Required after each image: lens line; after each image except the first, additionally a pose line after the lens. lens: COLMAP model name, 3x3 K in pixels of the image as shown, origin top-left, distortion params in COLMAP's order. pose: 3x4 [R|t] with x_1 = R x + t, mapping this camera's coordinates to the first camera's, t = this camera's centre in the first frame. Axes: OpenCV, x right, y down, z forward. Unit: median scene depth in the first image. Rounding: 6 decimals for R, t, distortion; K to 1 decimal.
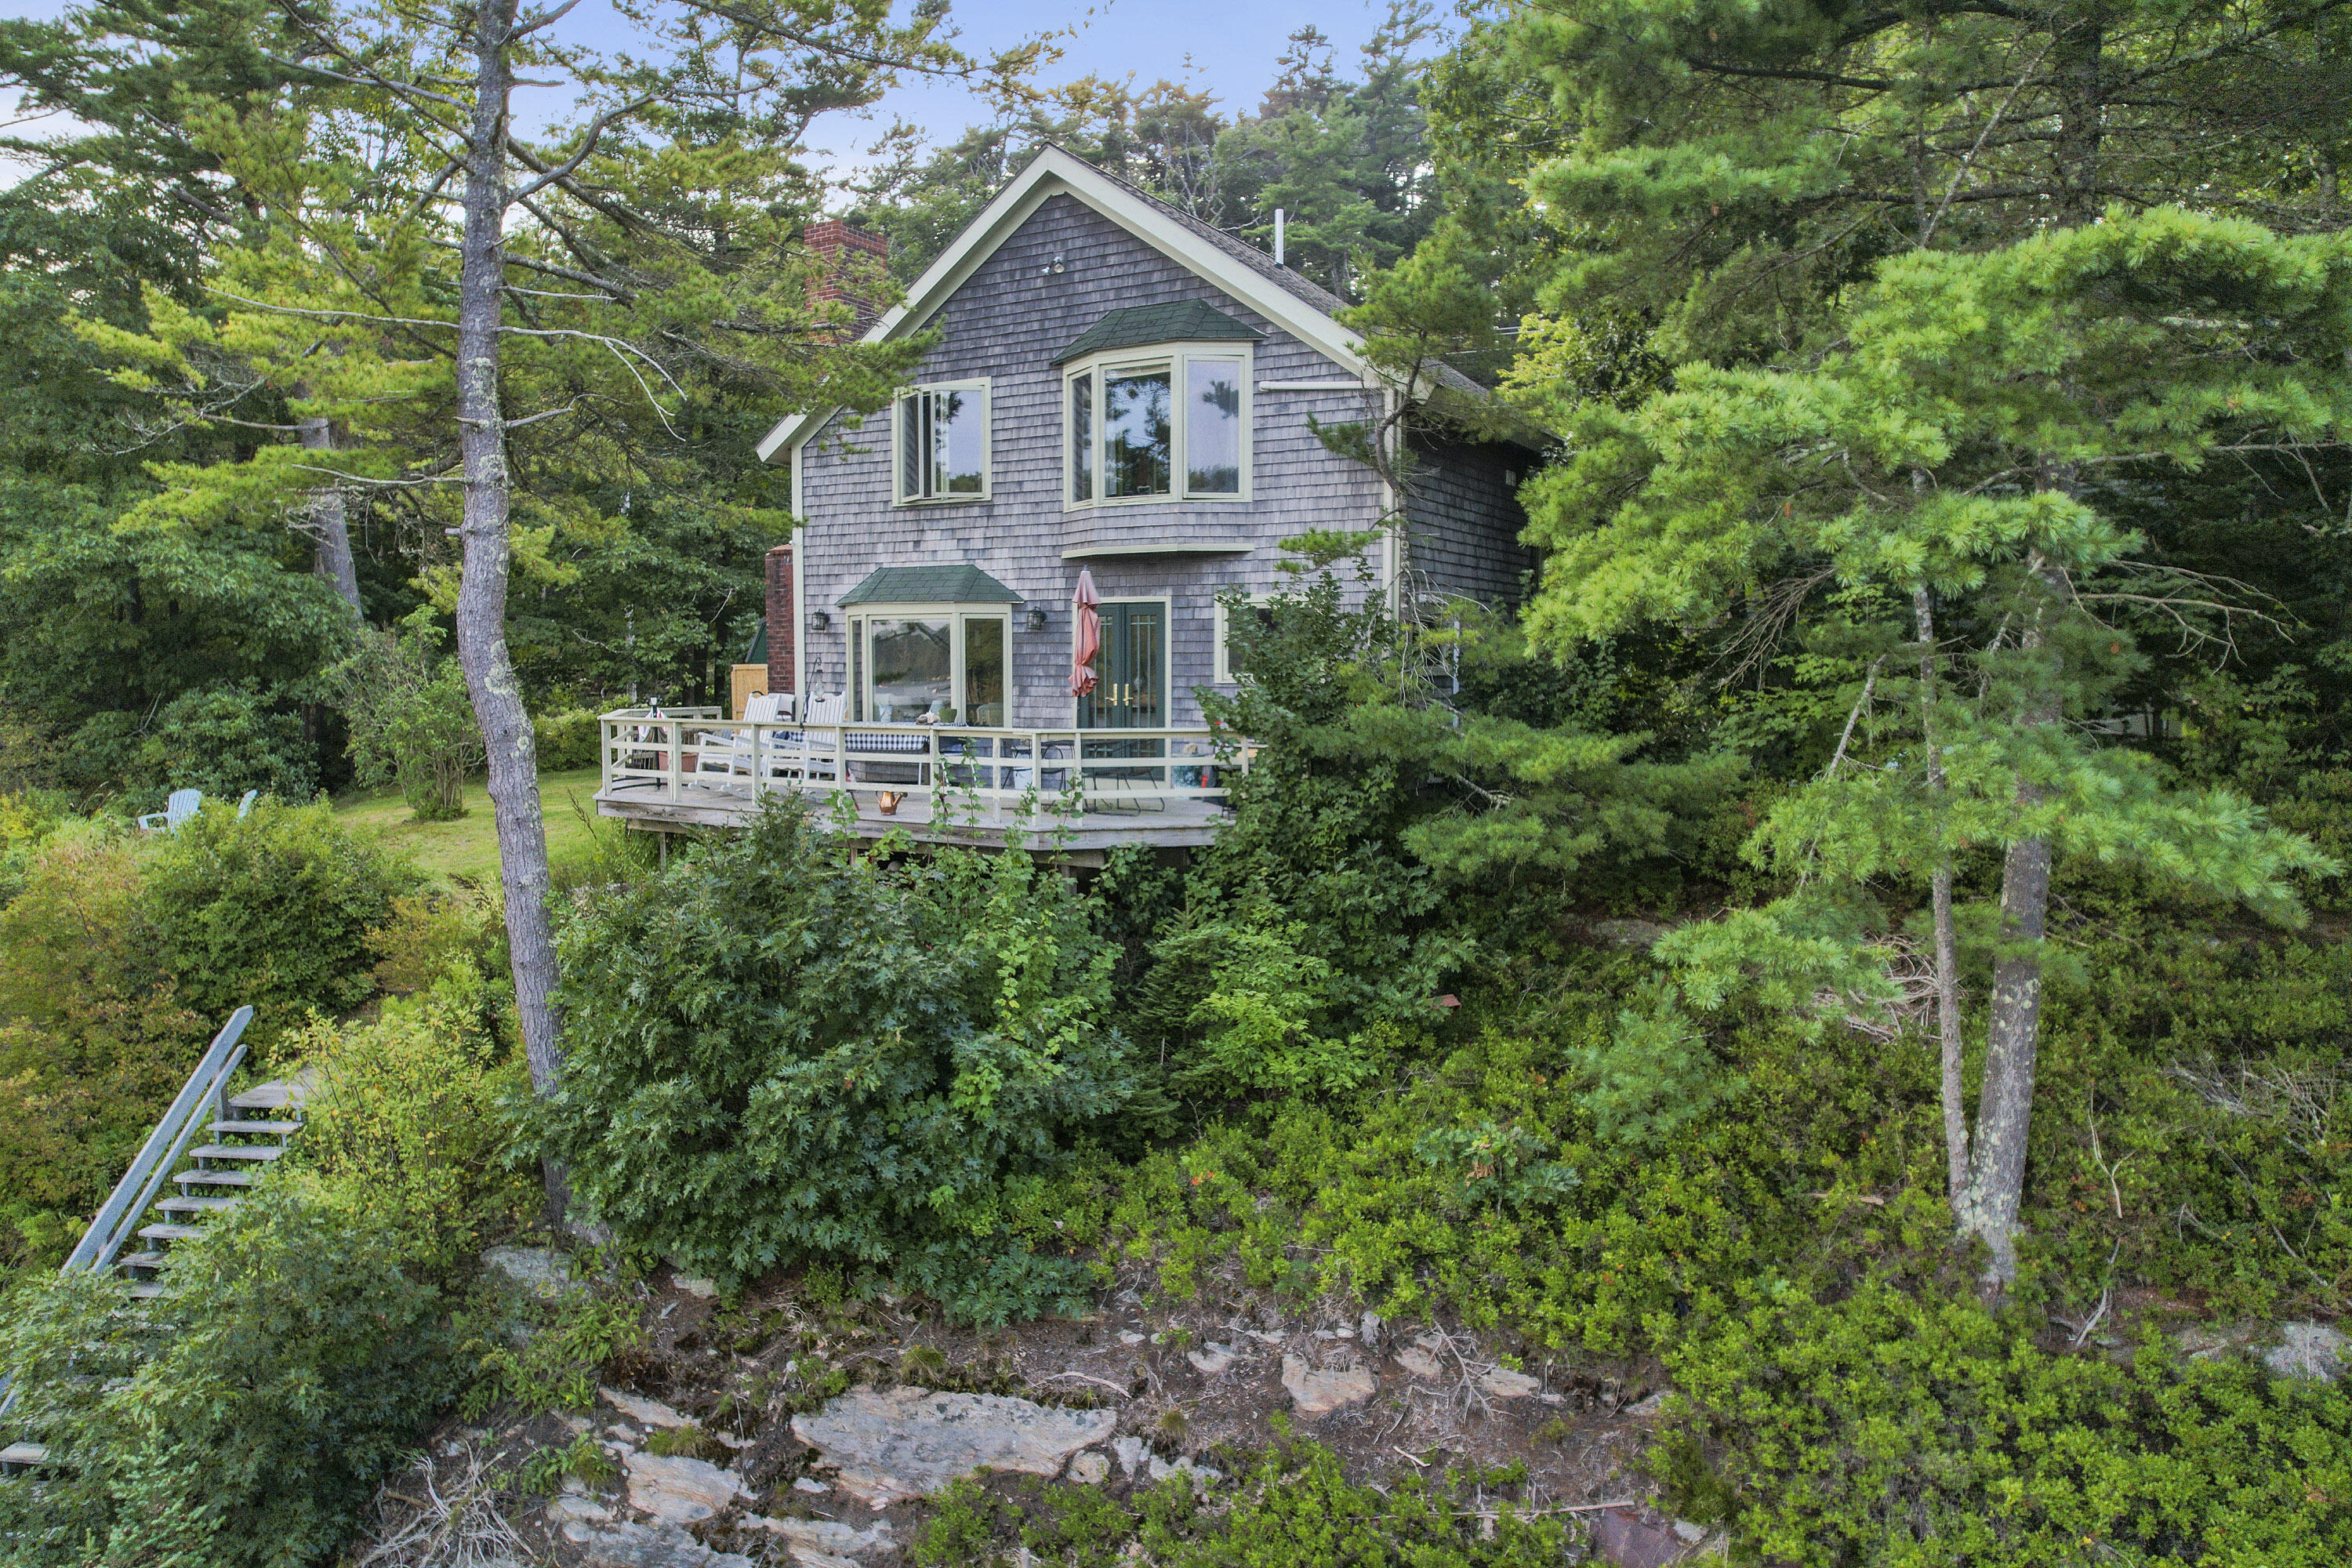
lens RADIAL K [[1508.8, 0, 1176.0], [0, 1508.8, 784.0], [0, 0, 1]] dist [-0.091351, 0.087210]
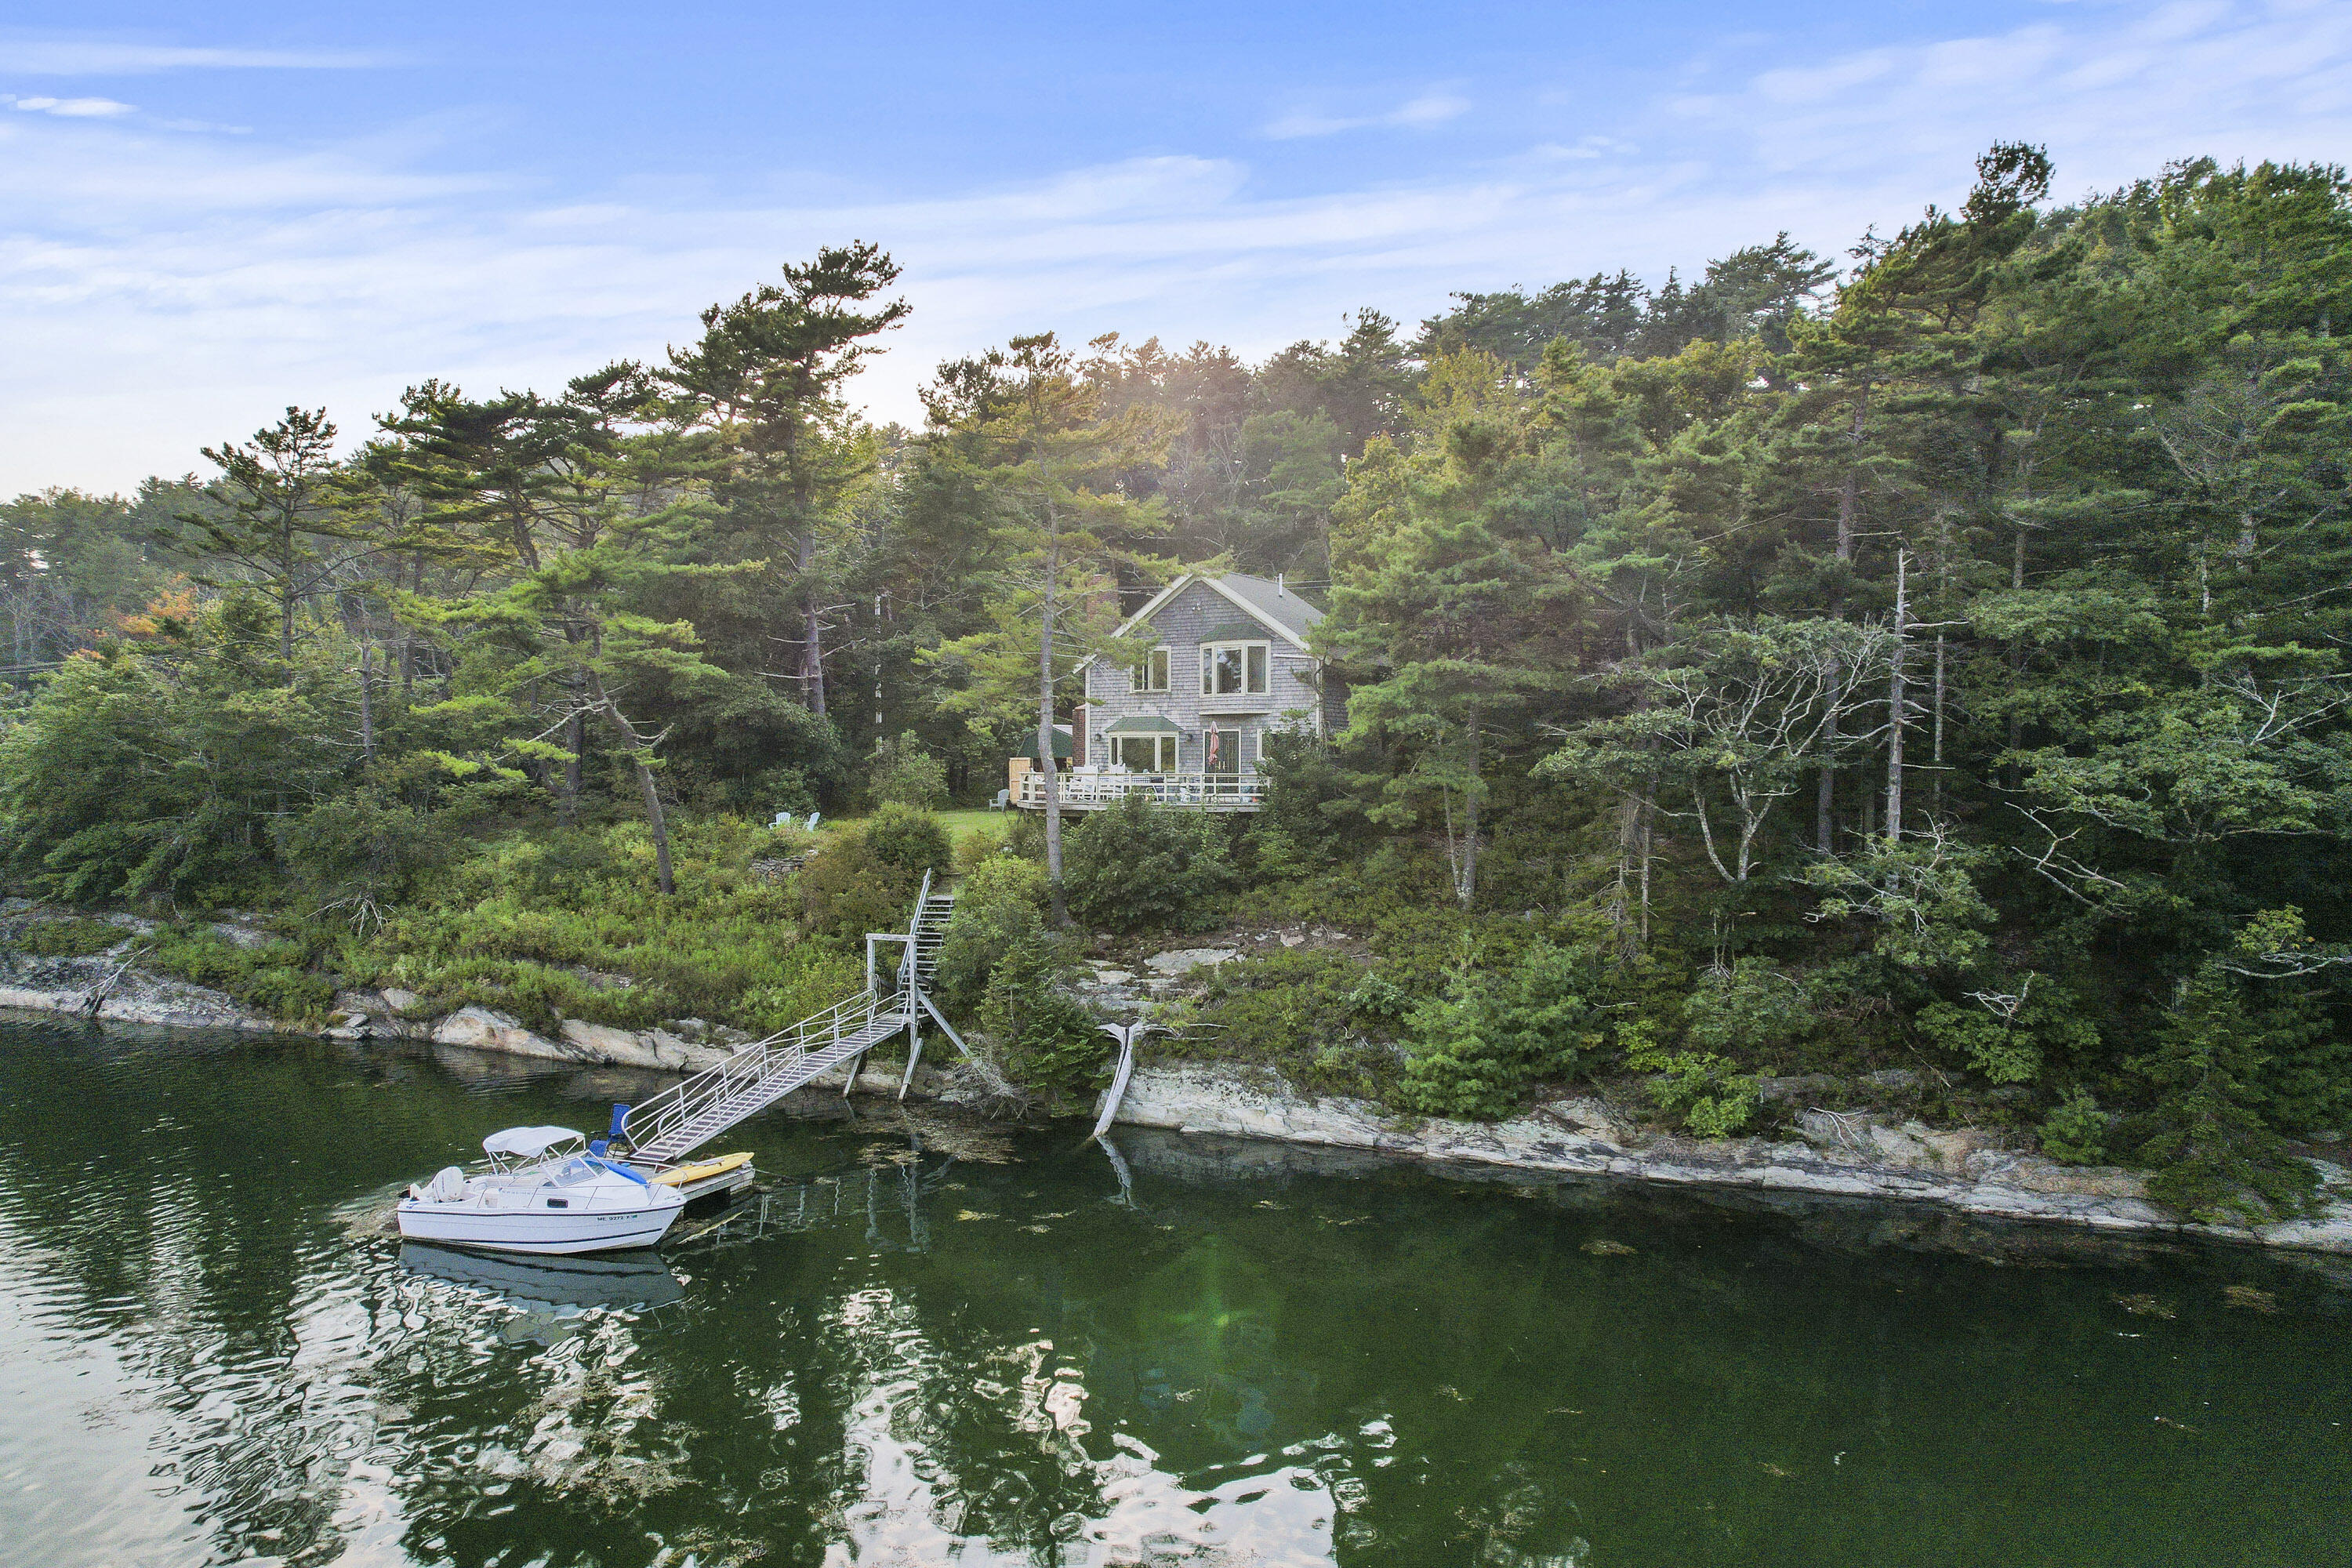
lens RADIAL K [[1508.8, 0, 1176.0], [0, 1508.8, 784.0], [0, 0, 1]] dist [-0.091351, 0.087210]
pose [[0.999958, 0.001364, -0.009044, -0.125228], [-0.002024, 0.997305, -0.073341, 0.227421], [0.008919, 0.073356, 0.997266, -2.234508]]
